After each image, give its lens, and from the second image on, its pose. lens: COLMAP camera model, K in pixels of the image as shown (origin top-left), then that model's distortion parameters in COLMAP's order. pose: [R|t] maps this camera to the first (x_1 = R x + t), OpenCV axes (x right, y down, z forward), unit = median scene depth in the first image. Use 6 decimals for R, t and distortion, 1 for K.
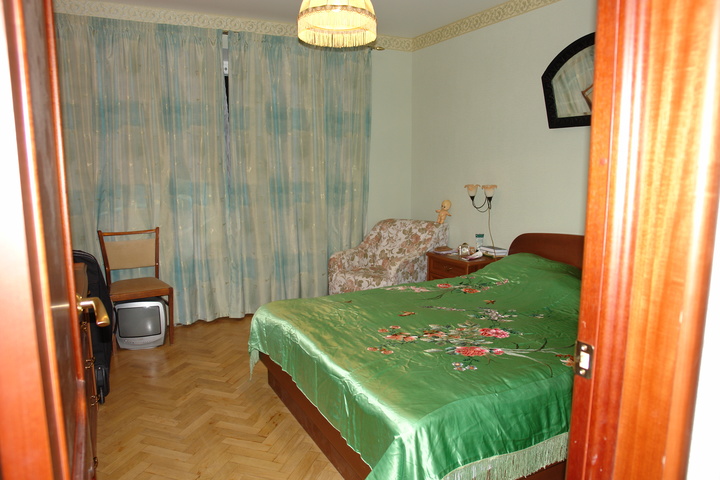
lens RADIAL K [[499.9, 0, 362.5], [0, 499.9, 241.9], [0, 0, 1]] dist [-0.098410, 0.063003]
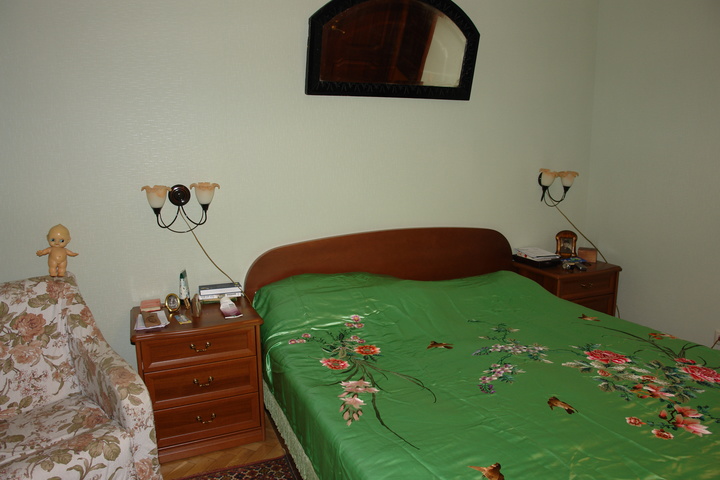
lens RADIAL K [[499.9, 0, 359.8], [0, 499.9, 239.2], [0, 0, 1]] dist [-0.098410, 0.063003]
pose [[0.085755, -0.171209, 0.981496, -0.344374], [0.165521, 0.973883, 0.155419, -0.124493], [-0.982471, 0.149130, 0.111854, 0.867051]]
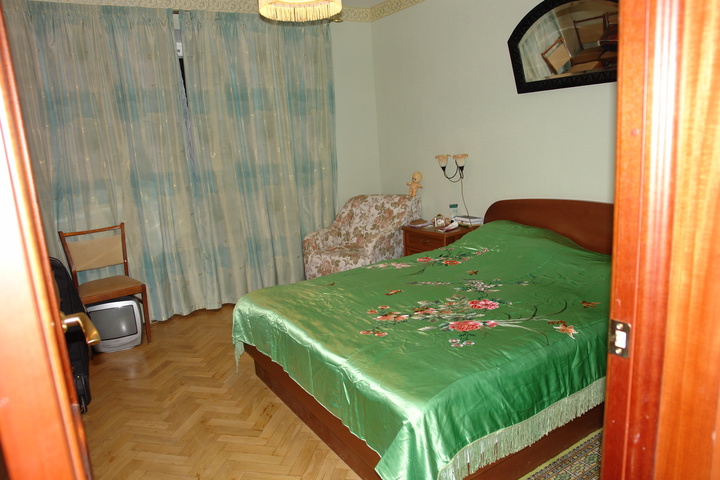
lens RADIAL K [[499.9, 0, 361.5], [0, 499.9, 240.9], [0, 0, 1]] dist [-0.098410, 0.063003]
pose [[0.994496, -0.078979, 0.068847, -0.025749], [0.075511, 0.995809, 0.051606, -0.009635], [-0.072634, -0.046123, 0.996292, 0.019993]]
